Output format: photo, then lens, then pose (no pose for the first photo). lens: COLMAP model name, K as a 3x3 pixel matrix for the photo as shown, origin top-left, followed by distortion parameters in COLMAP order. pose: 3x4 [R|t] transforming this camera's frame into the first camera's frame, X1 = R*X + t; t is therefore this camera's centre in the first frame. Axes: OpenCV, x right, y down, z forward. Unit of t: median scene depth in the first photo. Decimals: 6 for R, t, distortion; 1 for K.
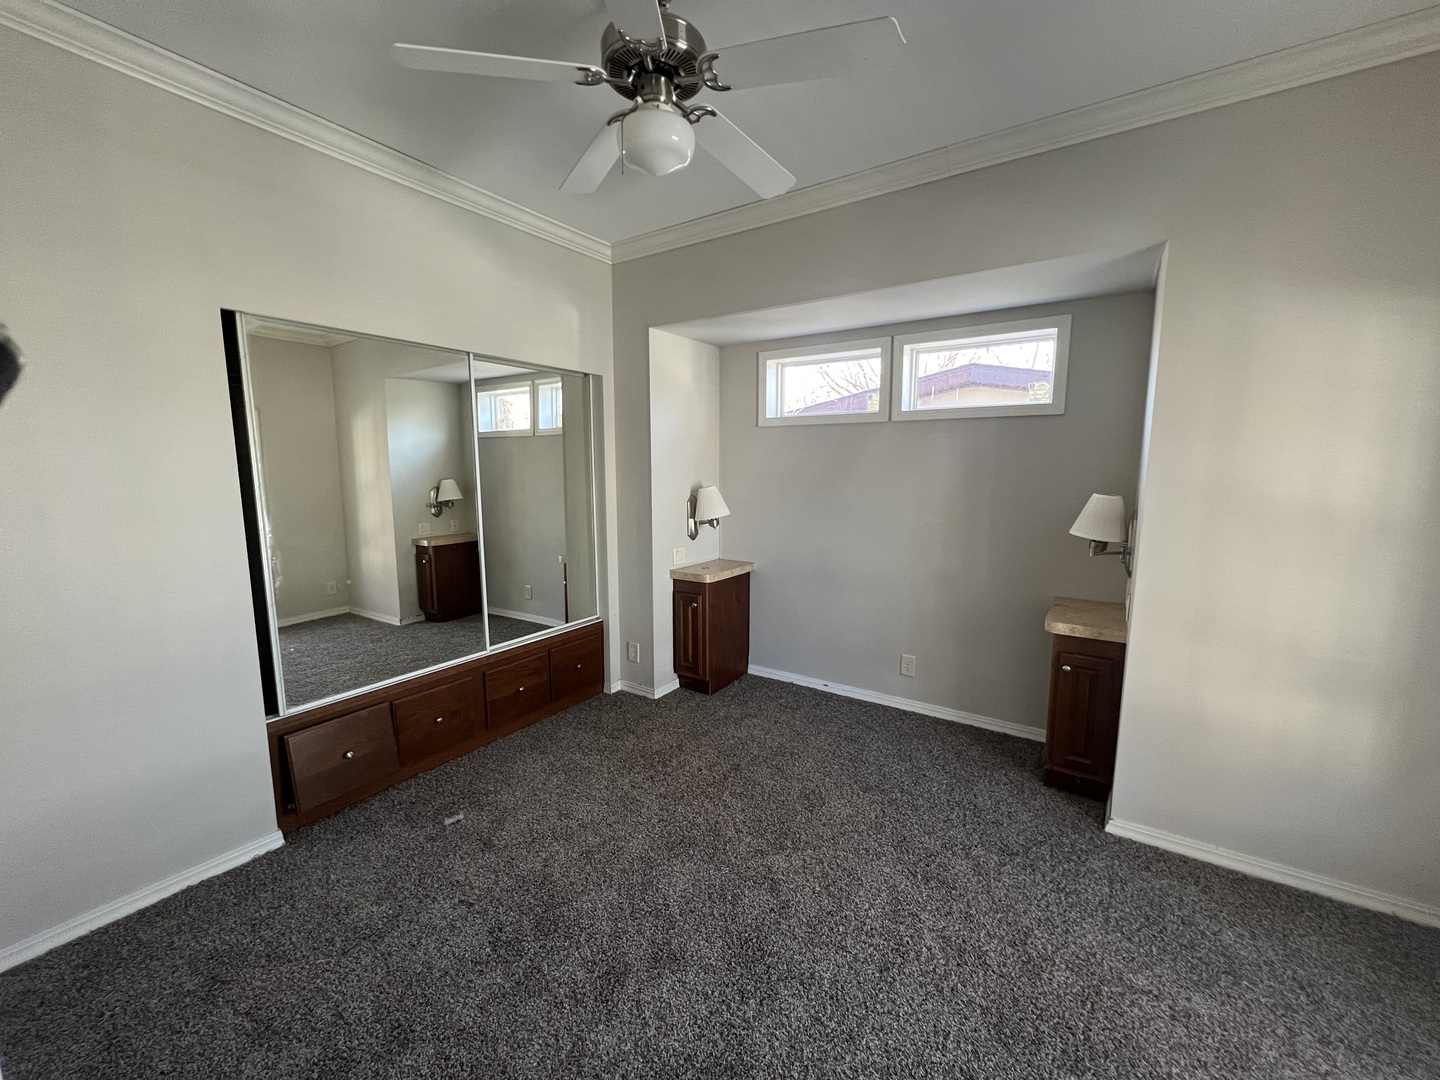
lens RADIAL K [[575.4, 0, 721.0], [0, 575.4, 545.8], [0, 0, 1]] dist [0.002121, -0.000825]
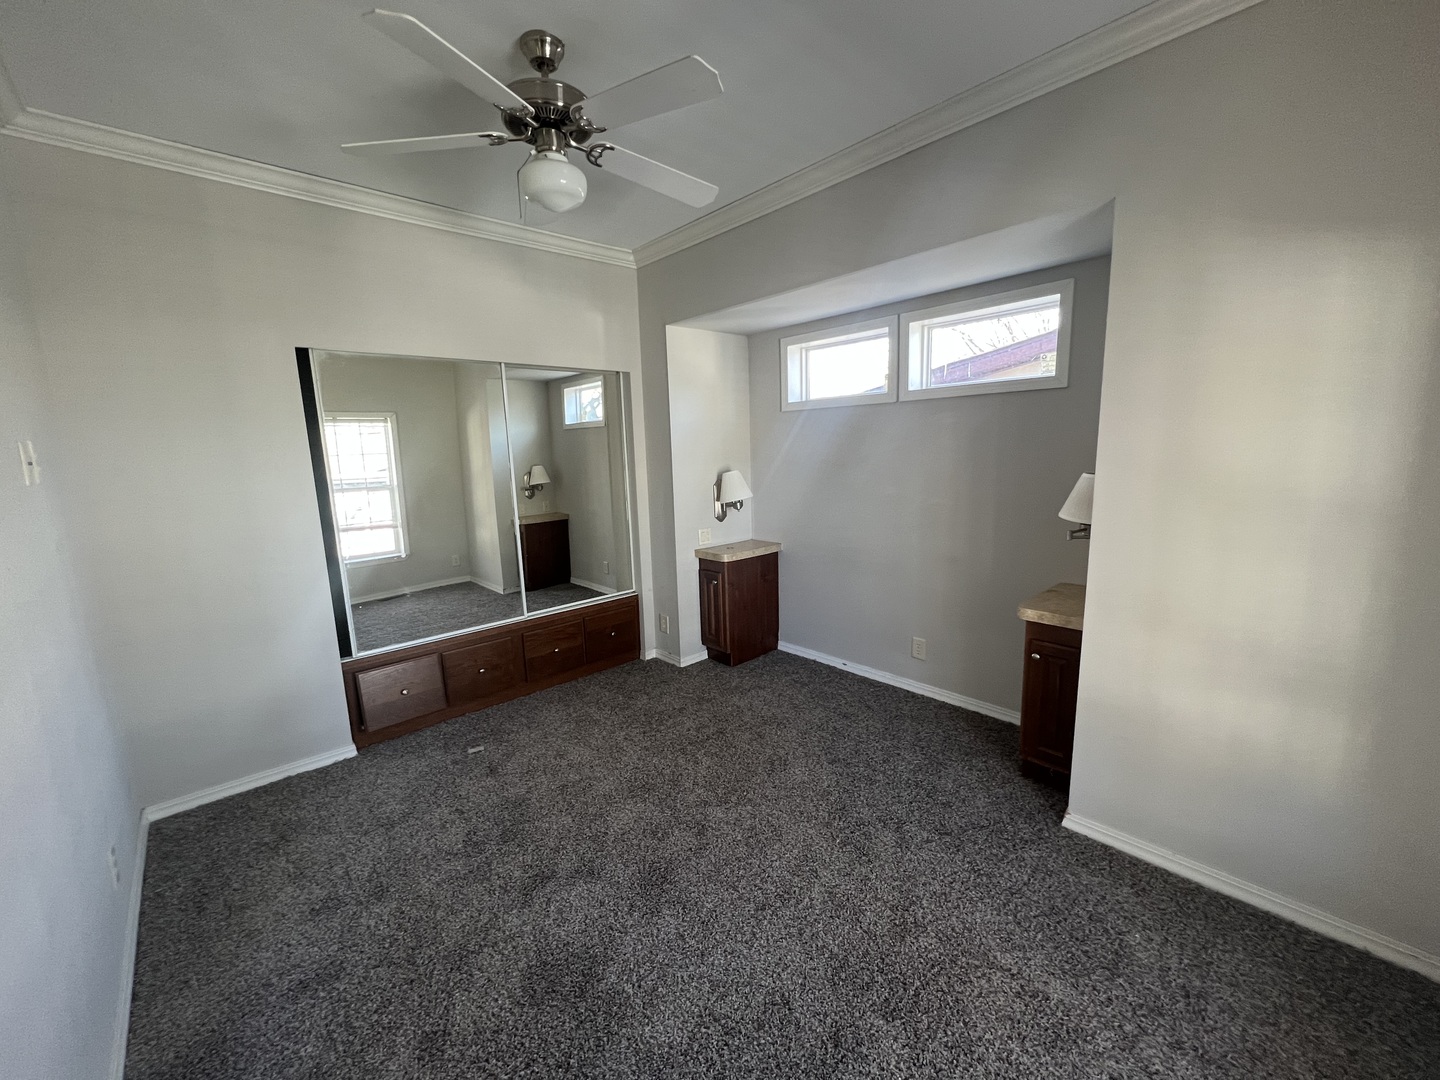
lens RADIAL K [[575.4, 0, 721.0], [0, 575.4, 545.8], [0, 0, 1]] dist [0.002121, -0.000825]
pose [[0.971291, 0.010348, -0.237669, 0.326234], [-0.001753, 0.999338, 0.036346, -0.005957], [0.237887, -0.034886, 0.970666, -0.053884]]
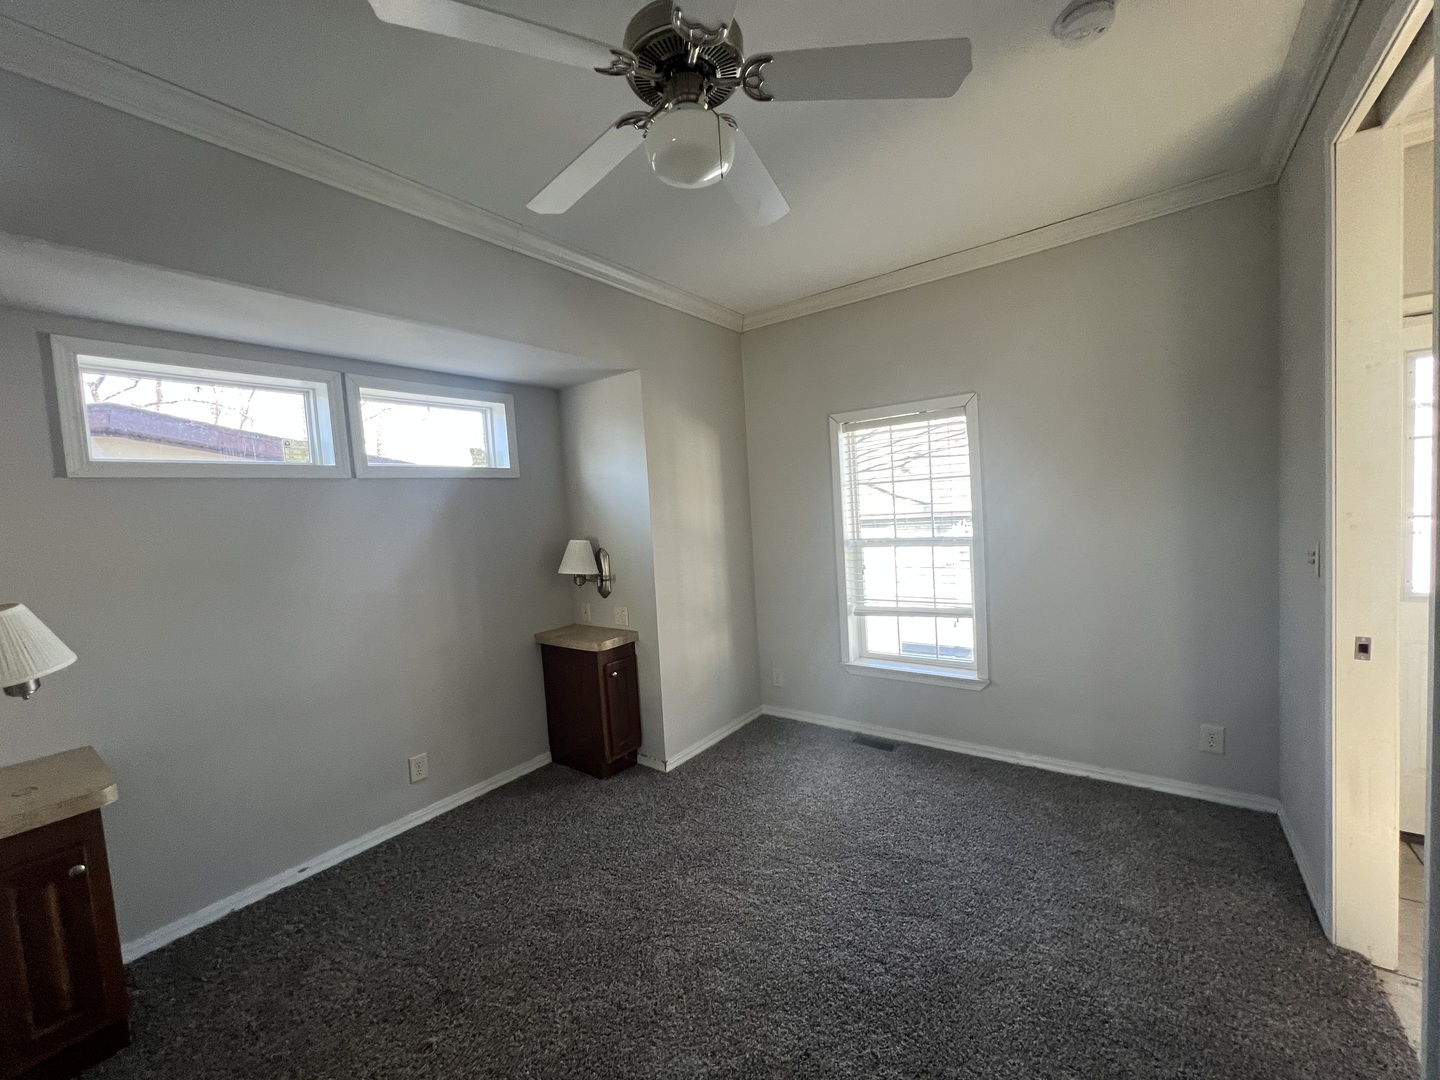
lens RADIAL K [[575.4, 0, 722.7], [0, 575.4, 540.7], [0, 0, 1]] dist [0.002121, -0.000825]
pose [[0.043277, -0.067567, 0.996776, -0.663103], [0.195375, 0.979019, 0.057881, -0.107811], [-0.979773, 0.192241, 0.055570, 0.655692]]
